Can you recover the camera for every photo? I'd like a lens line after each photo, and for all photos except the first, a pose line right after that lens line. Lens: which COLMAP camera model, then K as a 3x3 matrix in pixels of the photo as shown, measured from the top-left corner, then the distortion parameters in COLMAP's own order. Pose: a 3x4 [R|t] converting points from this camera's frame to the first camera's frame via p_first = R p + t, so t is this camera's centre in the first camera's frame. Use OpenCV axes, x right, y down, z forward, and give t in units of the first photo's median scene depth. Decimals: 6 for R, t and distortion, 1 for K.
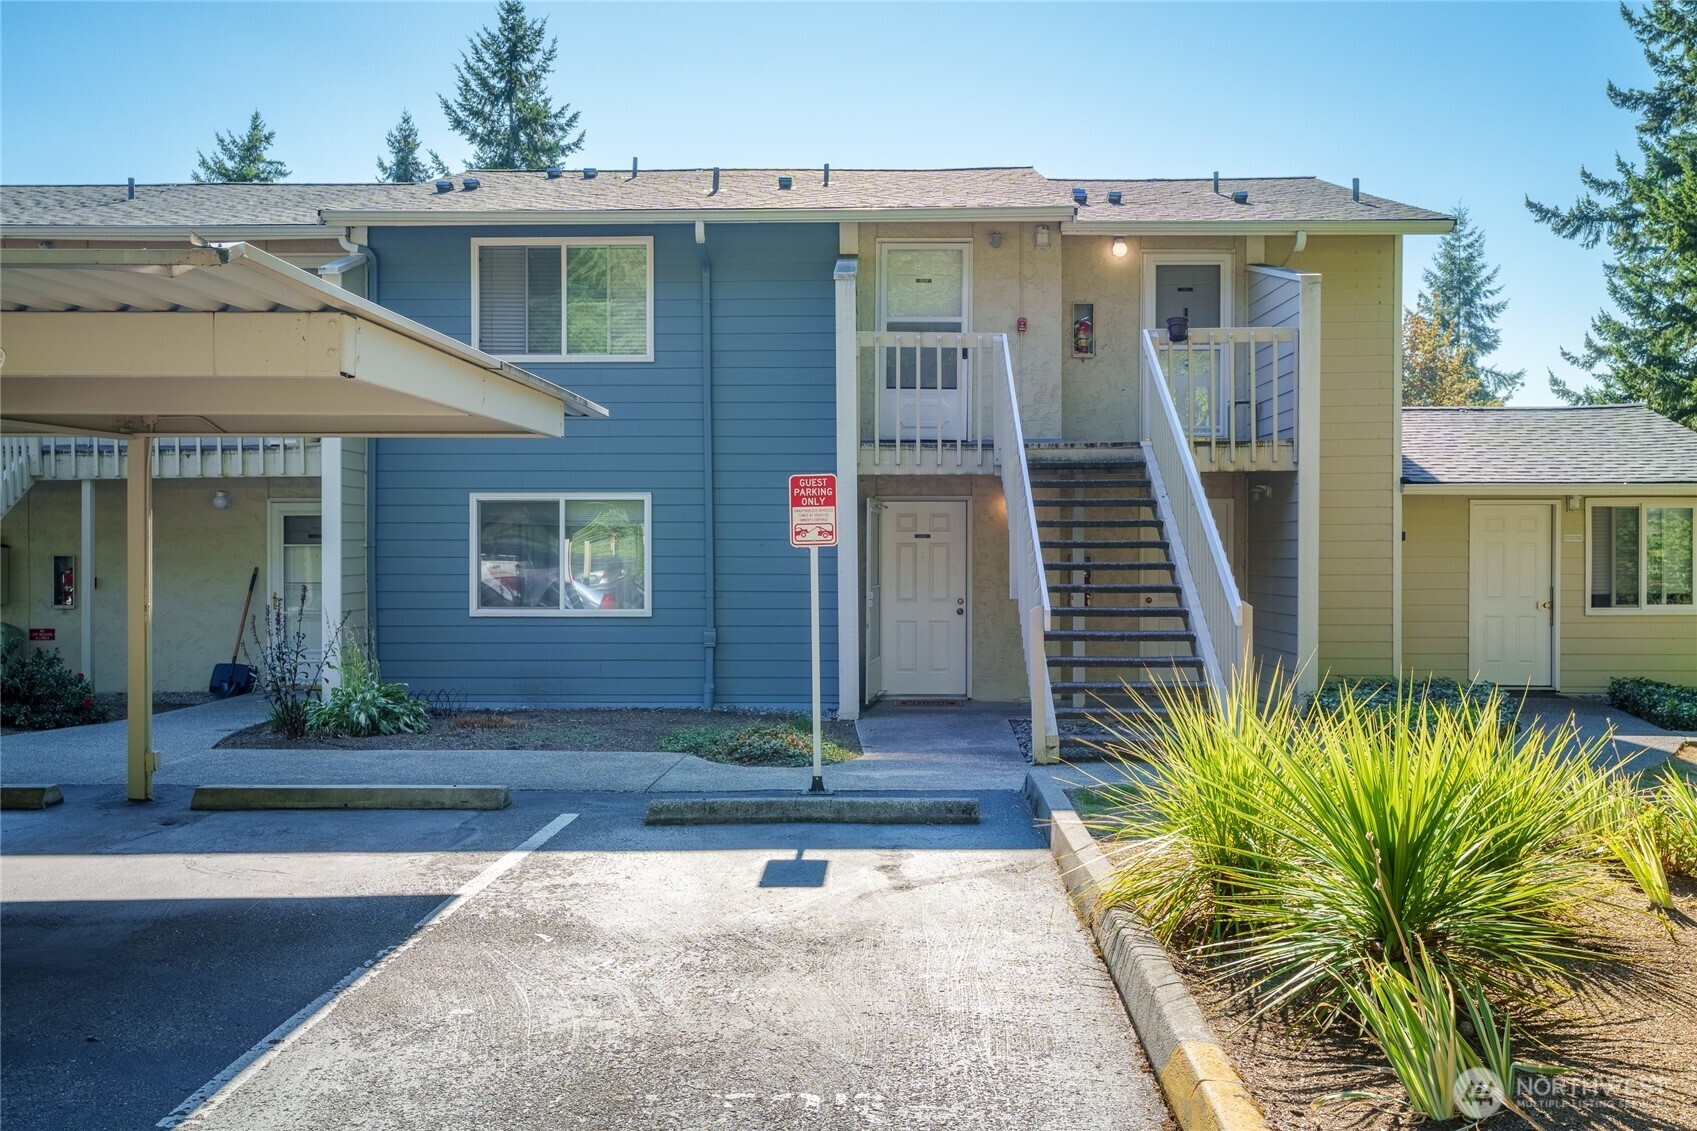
lens RADIAL K [[1522.9, 0, 852.2], [0, 1522.9, 565.8], [0, 0, 1]] dist [0.001282, 0.000042]
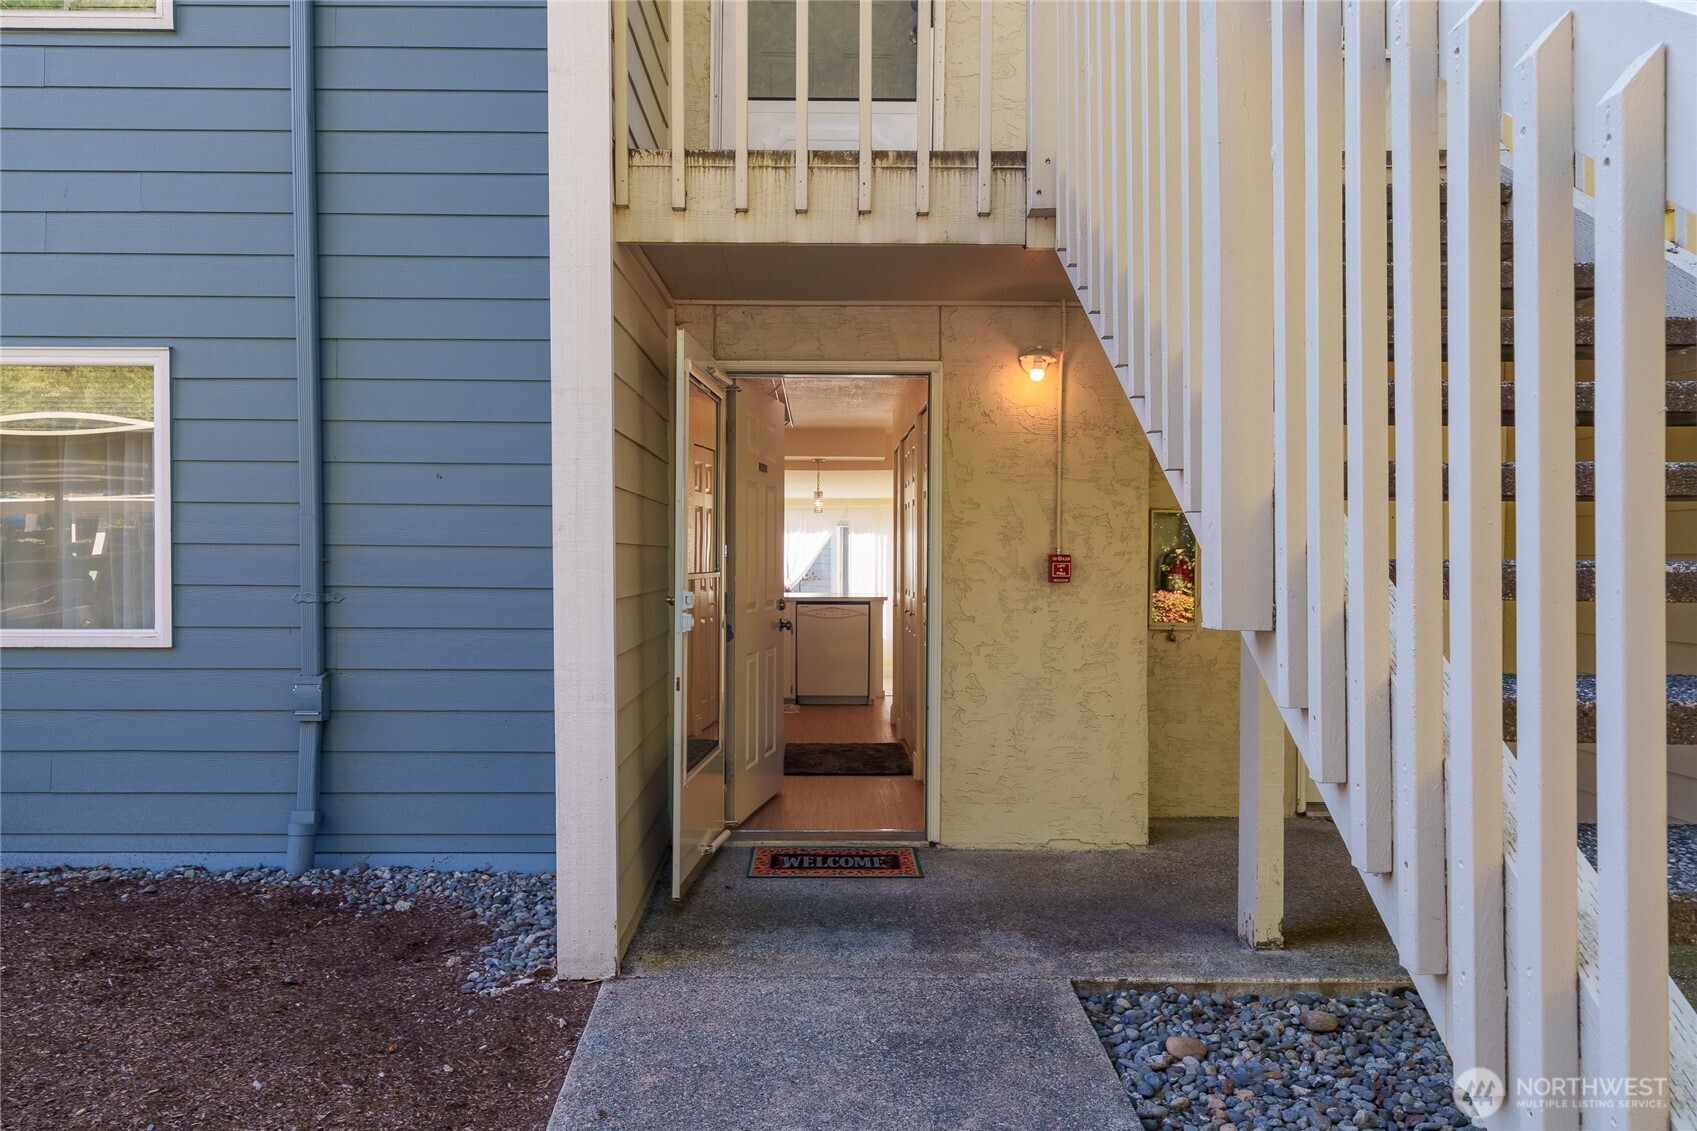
lens RADIAL K [[1124.5, 0, 847.4], [0, 1124.5, 566.1], [0, 0, 1]] dist [-0.000583, -0.000054]
pose [[0.999147, 0.004483, 0.041056, 0.040075], [-0.004256, 0.999975, -0.005605, 0.012267], [-0.041080, 0.005426, 0.999141, 0.689389]]
